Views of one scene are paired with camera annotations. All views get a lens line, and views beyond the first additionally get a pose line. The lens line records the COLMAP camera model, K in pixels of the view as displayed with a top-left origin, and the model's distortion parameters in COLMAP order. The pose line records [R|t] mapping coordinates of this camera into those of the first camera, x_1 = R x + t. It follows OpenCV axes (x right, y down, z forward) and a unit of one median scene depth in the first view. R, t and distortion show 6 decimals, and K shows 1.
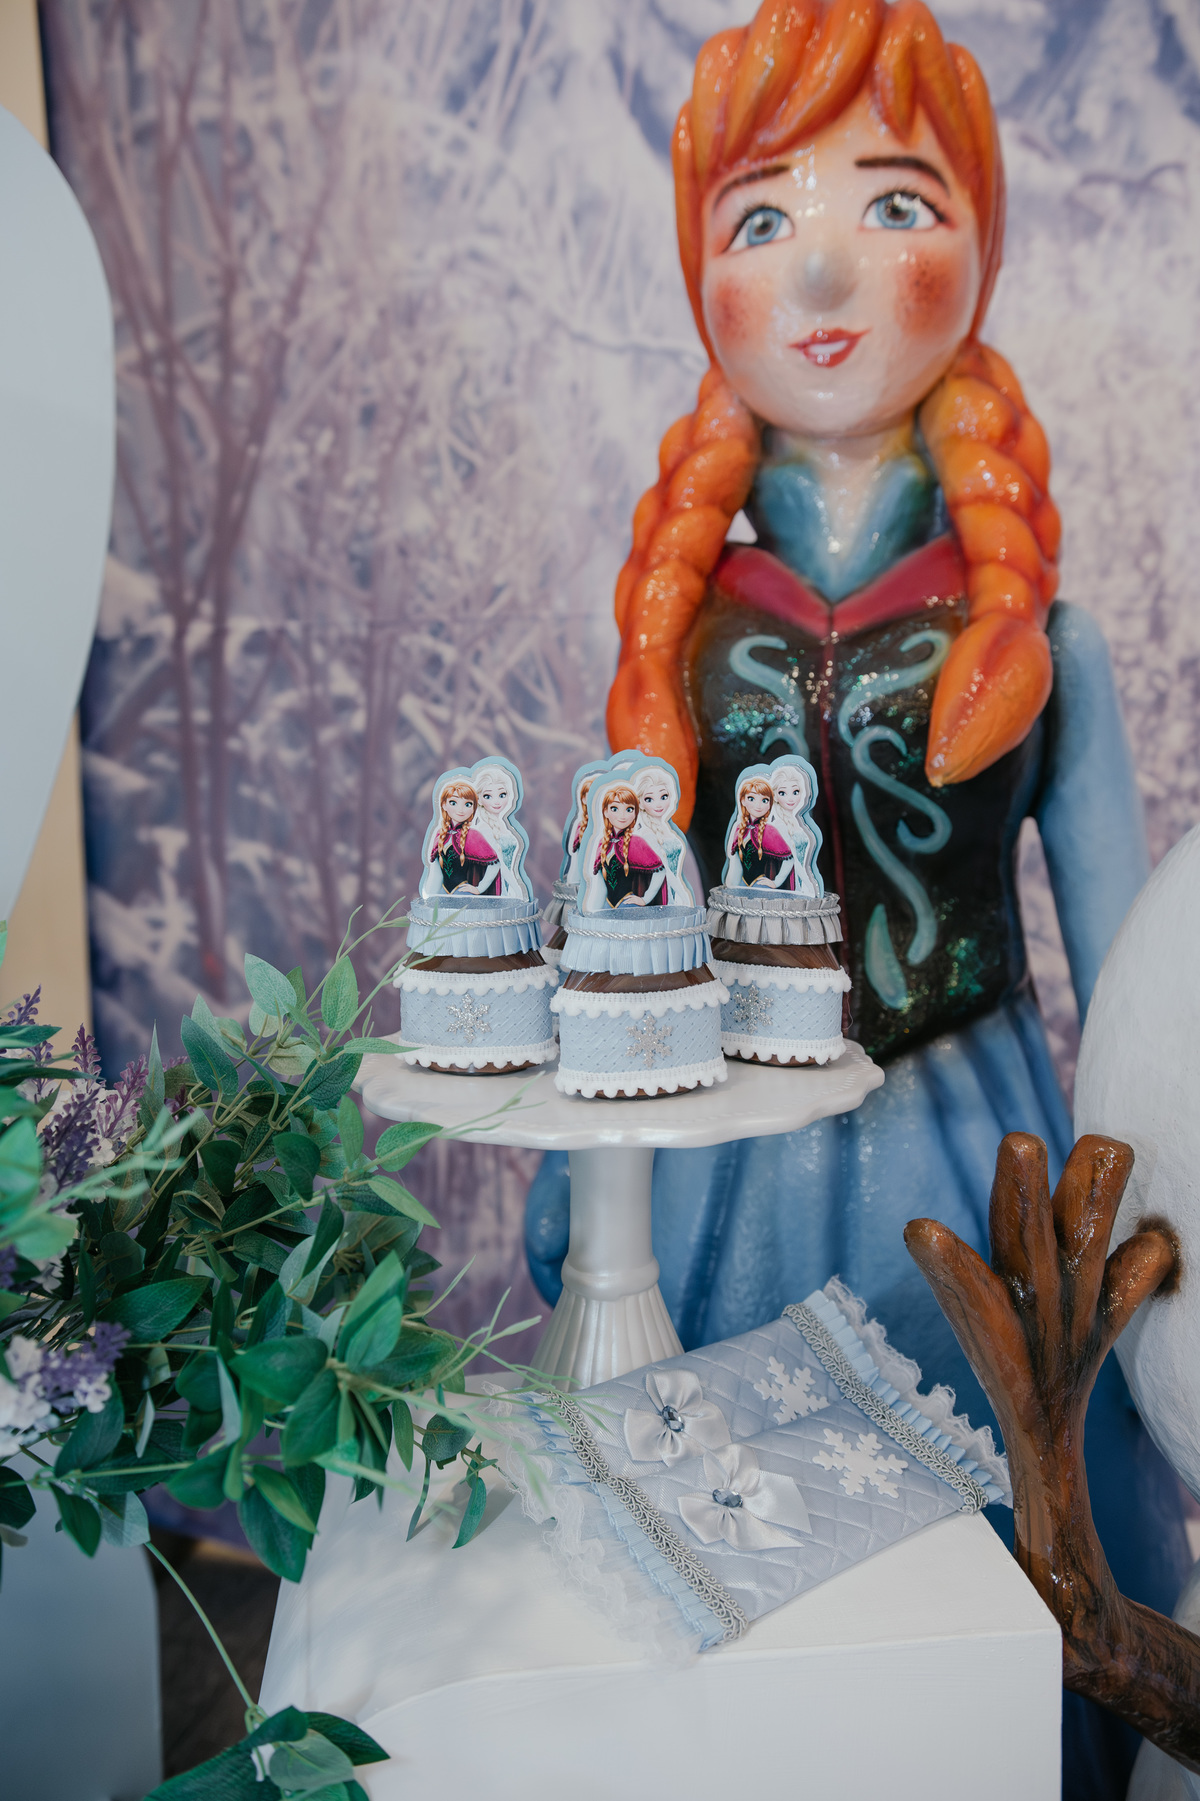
lens RADIAL K [[1226.7, 0, 565.7], [0, 1226.7, 900.8], [0, 0, 1]] dist [0.001646, 0.001386]
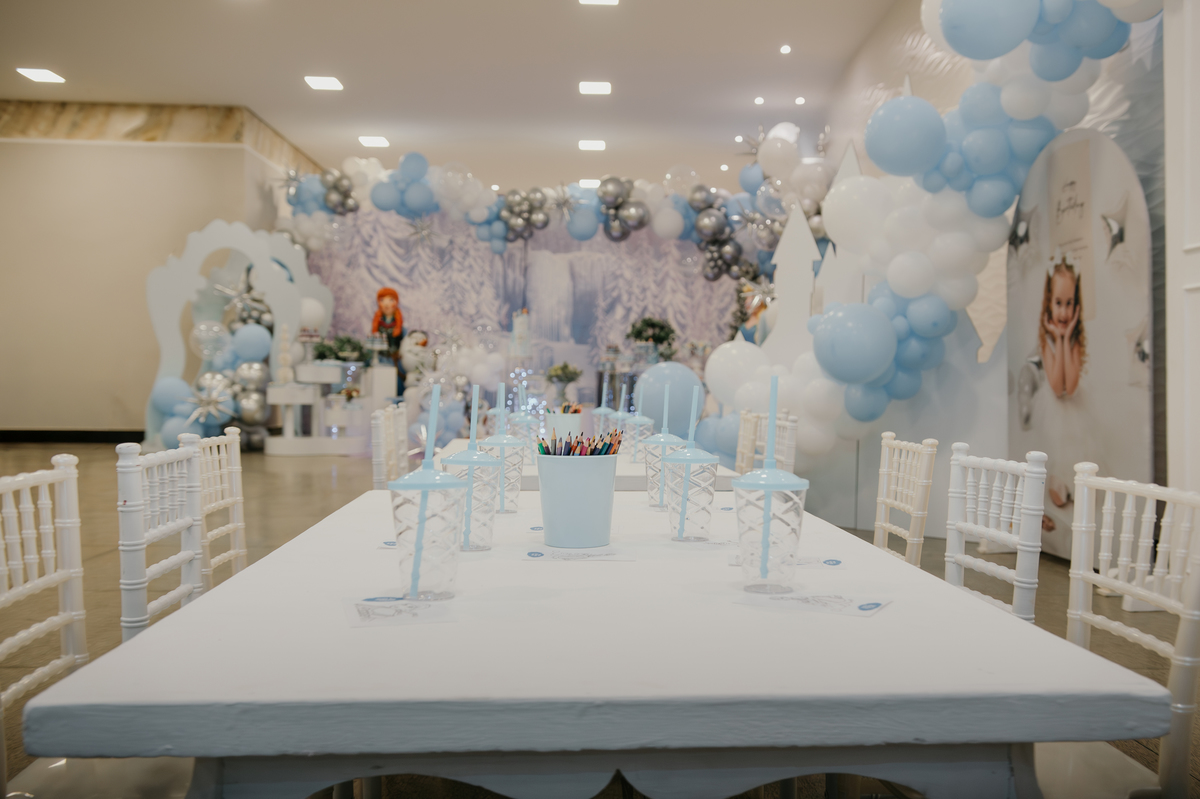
lens RADIAL K [[1079.1, 0, 600.0], [0, 1079.1, 399.5], [0, 0, 1]] dist [-0.001513, -0.000163]
pose [[0.938218, 0.025312, 0.345117, -1.052197], [0.032871, 0.986293, -0.161699, 1.642884], [-0.344480, 0.163053, 0.924526, -6.770608]]
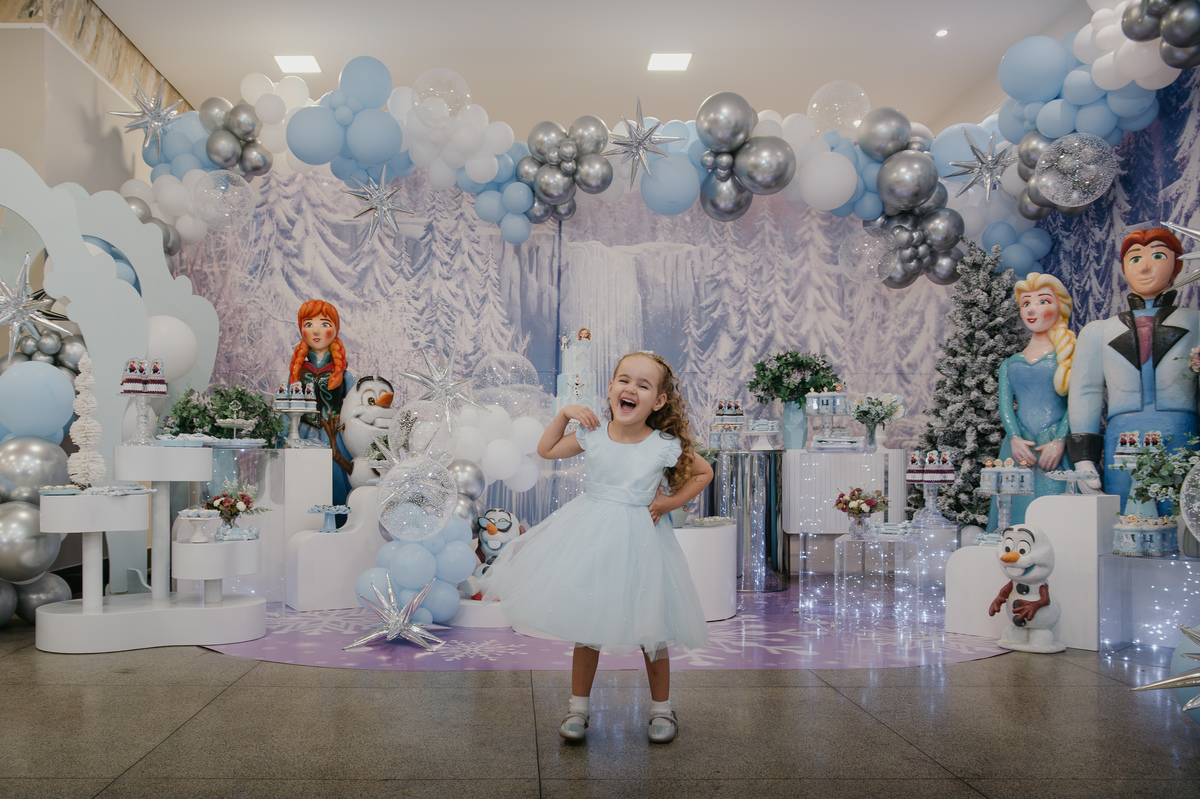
lens RADIAL K [[1736.6, 0, 600.0], [0, 1736.6, 399.5], [0, 0, 1]] dist [0.002786, 0.066445]
pose [[0.950382, 0.034982, 0.309112, -0.940535], [0.034583, 0.975617, -0.216737, 1.517486], [-0.309157, 0.216673, 0.925999, -6.159251]]
